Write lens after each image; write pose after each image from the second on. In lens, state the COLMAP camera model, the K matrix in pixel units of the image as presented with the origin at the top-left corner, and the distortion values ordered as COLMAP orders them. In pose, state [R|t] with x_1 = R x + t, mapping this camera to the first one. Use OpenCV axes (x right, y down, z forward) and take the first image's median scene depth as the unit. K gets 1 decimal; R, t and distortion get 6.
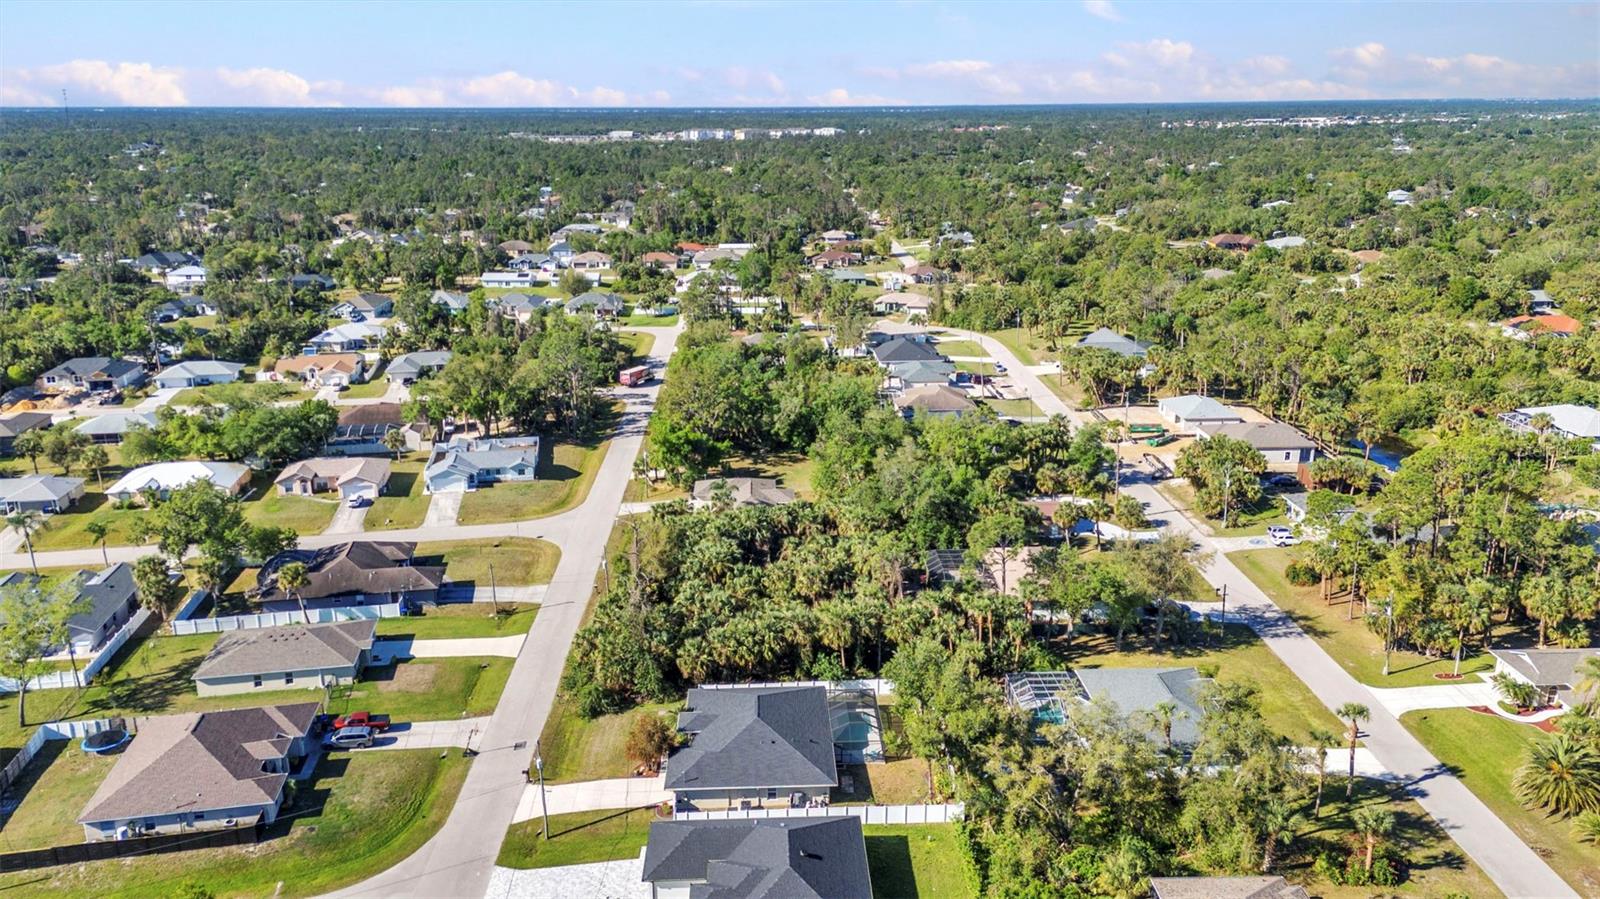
lens RADIAL K [[1163.9, 0, 803.0], [0, 1163.9, 454.8], [0, 0, 1]] dist [0.091657, -0.096060]
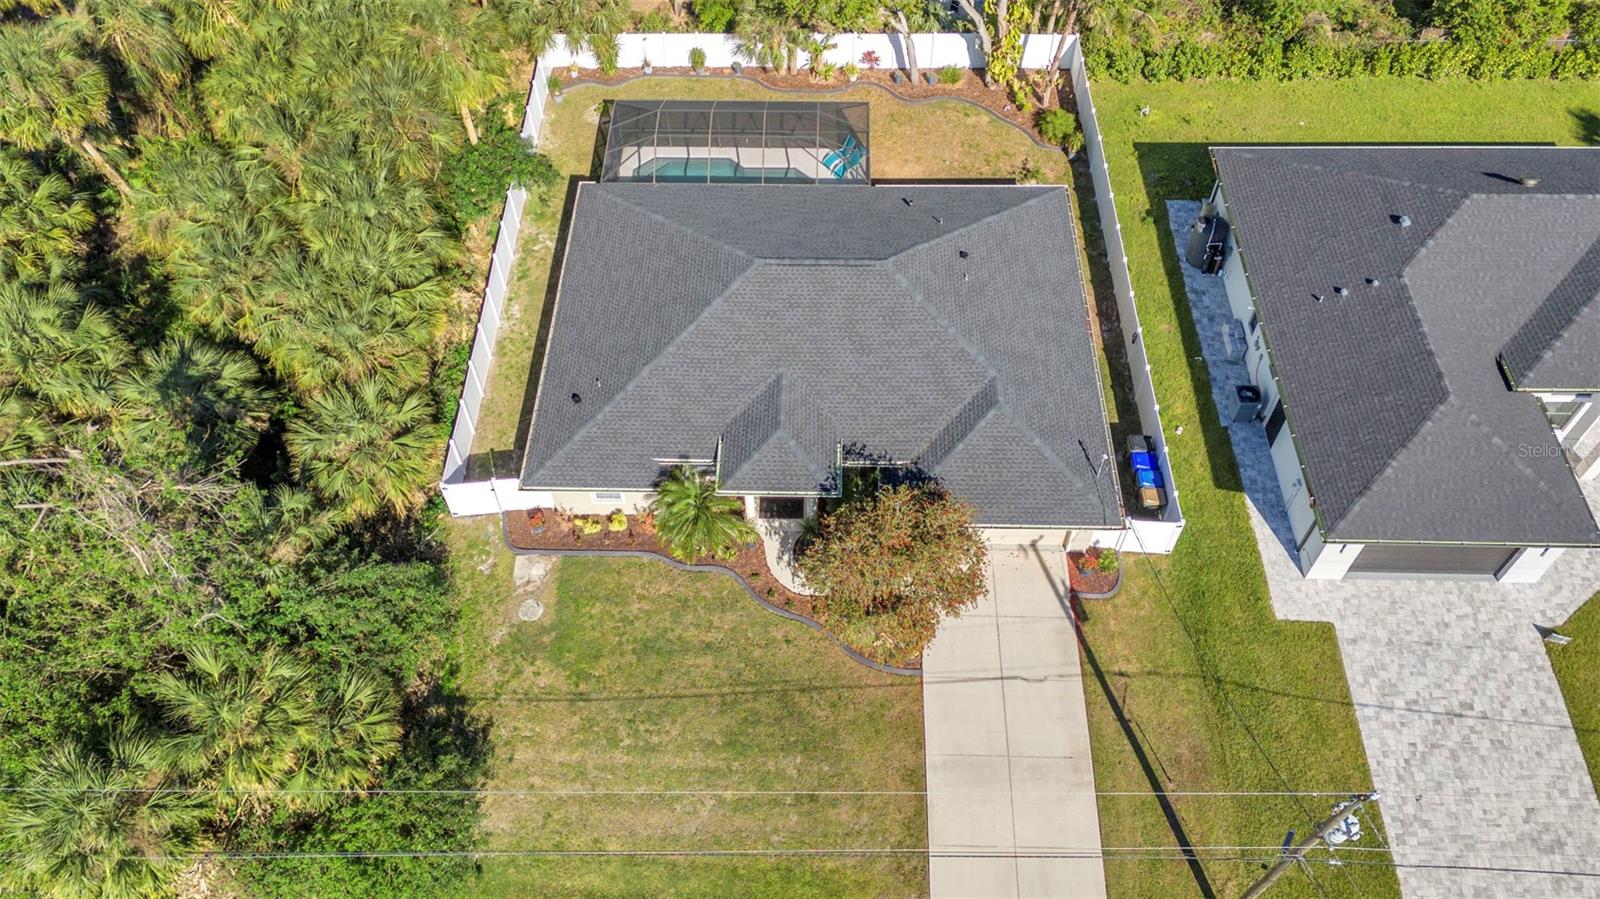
lens RADIAL K [[1171.7, 0, 804.4], [0, 1171.7, 446.4], [0, 0, 1]] dist [0.063142, -0.050993]
pose [[0.059030, -0.791682, 0.608075, -0.193895], [0.296087, 0.595611, 0.746713, -0.003537], [-0.953335, 0.135964, 0.269566, 0.624282]]
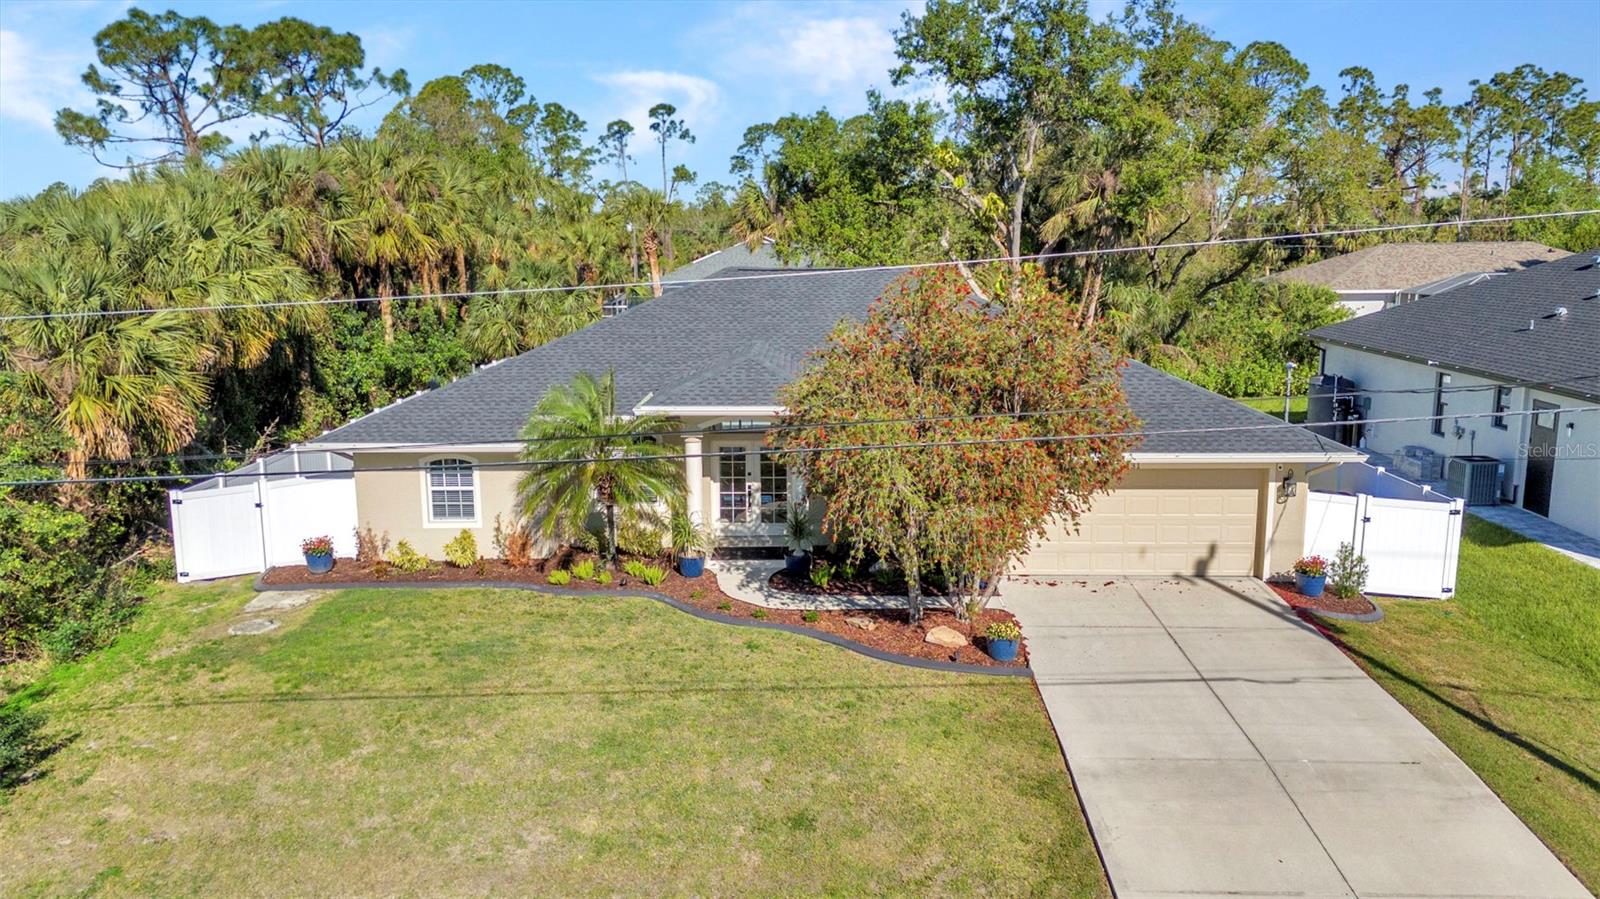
lens RADIAL K [[1163.9, 0, 803.0], [0, 1163.9, 454.8], [0, 0, 1]] dist [0.091657, -0.096060]
pose [[0.060147, -0.178879, 0.982031, -0.192858], [0.297313, 0.942369, 0.153445, 0.144927], [-0.952884, 0.282742, 0.109864, 0.668619]]
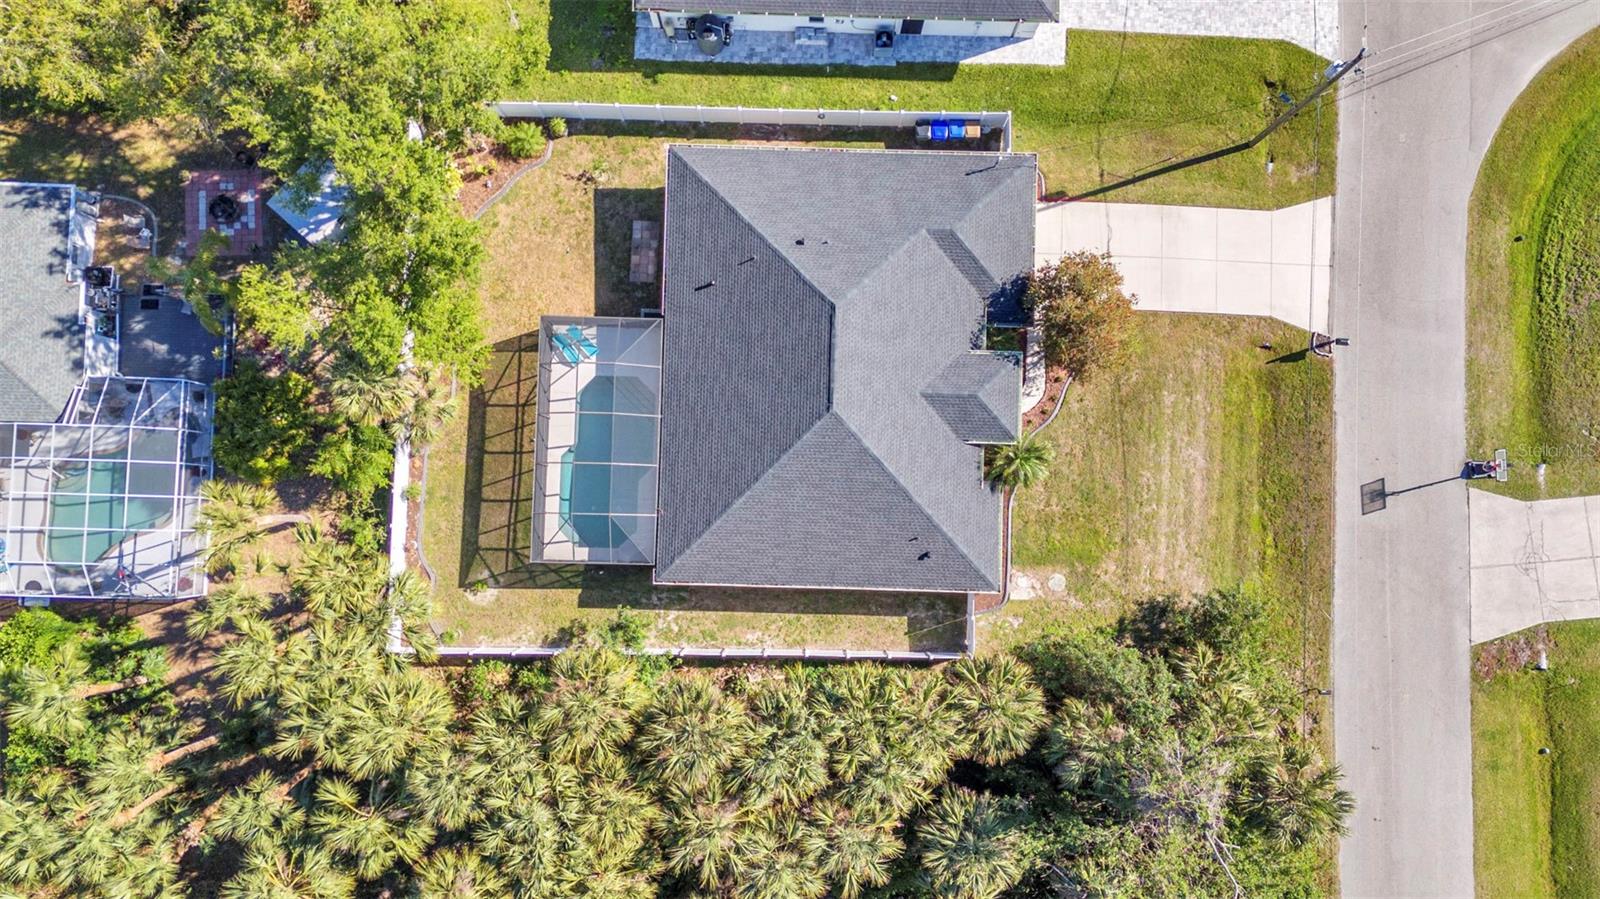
lens RADIAL K [[1151.3, 0, 797.4], [0, 1151.3, 448.2], [0, 0, 1]] dist [0.068886, -0.049953]
pose [[-0.997732, -0.066931, 0.007189, -0.021227], [0.022397, -0.229350, 0.973086, -0.123311], [-0.063481, 0.971040, 0.230329, 0.636758]]
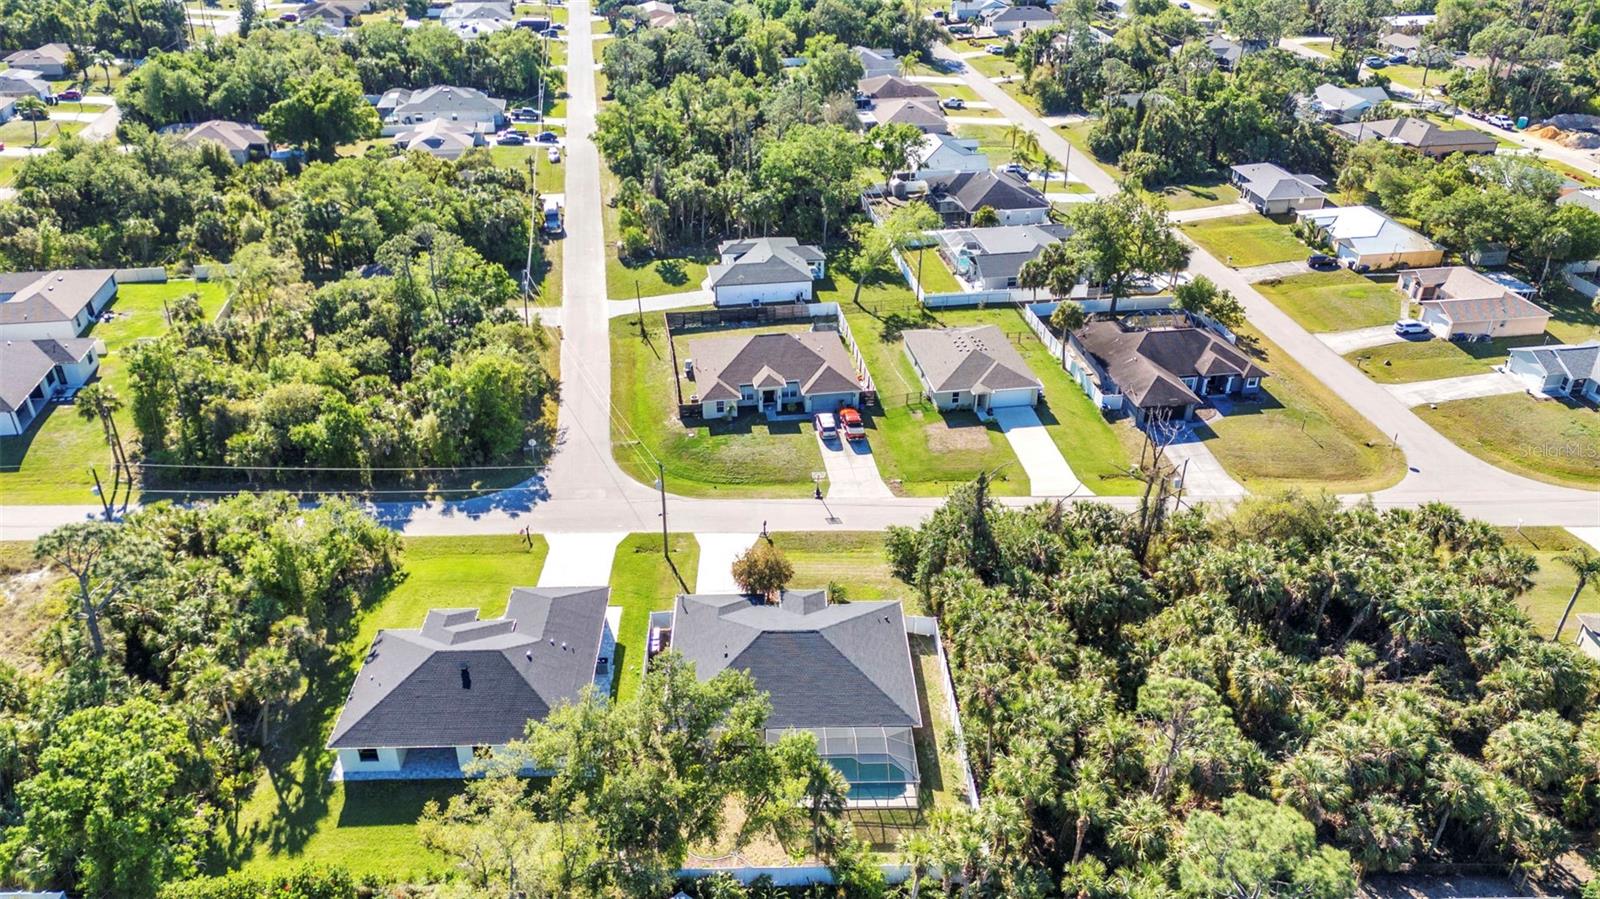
lens RADIAL K [[1163.9, 0, 803.0], [0, 1163.9, 454.8], [0, 0, 1]] dist [0.091657, -0.096060]
pose [[-0.009905, 0.514752, -0.857282, 0.382755], [-0.297009, 0.817119, 0.494067, -0.180448], [0.954823, 0.259514, 0.144792, 0.586608]]
